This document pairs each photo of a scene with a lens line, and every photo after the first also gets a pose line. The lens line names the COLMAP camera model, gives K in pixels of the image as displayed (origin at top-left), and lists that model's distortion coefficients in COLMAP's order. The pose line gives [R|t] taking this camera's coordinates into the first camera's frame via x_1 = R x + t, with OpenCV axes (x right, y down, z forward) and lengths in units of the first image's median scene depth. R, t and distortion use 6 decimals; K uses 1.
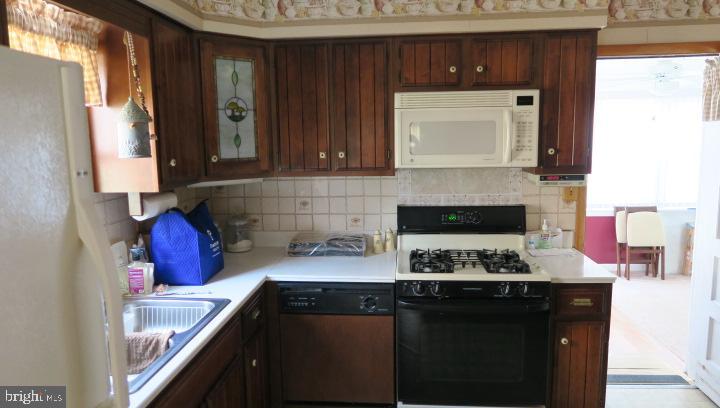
lens RADIAL K [[498.7, 0, 358.9], [0, 498.7, 208.8], [0, 0, 1]] dist [-0.028770, 0.008640]
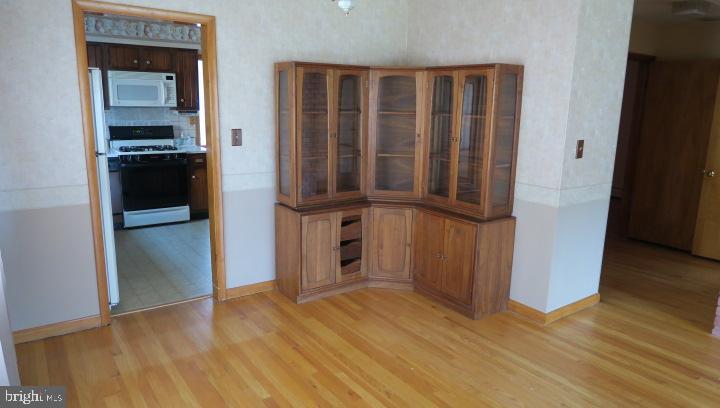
lens RADIAL K [[498.7, 0, 358.2], [0, 498.7, 205.7], [0, 0, 1]] dist [-0.028770, 0.008640]
pose [[0.768338, -0.099218, 0.632308, -0.504313], [0.050726, 0.994244, 0.094372, 0.200158], [-0.638031, -0.040435, 0.768948, -1.349337]]
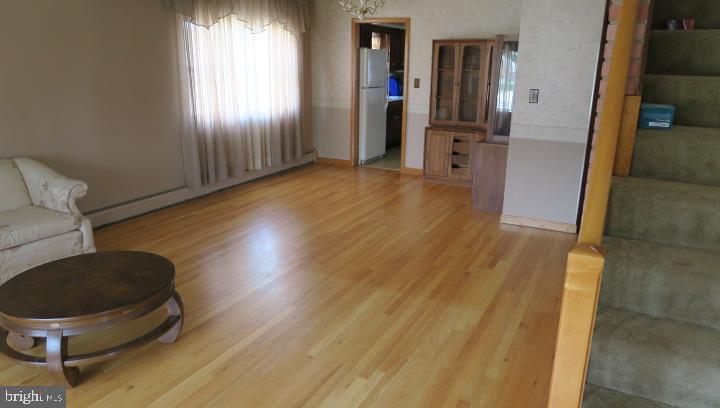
lens RADIAL K [[498.7, 0, 359.7], [0, 498.7, 202.3], [0, 0, 1]] dist [-0.028770, 0.008640]
pose [[0.914213, 0.135363, -0.381958, 1.986679], [-0.073040, 0.982165, 0.173252, 0.377977], [0.398598, -0.130491, 0.907795, -3.452833]]
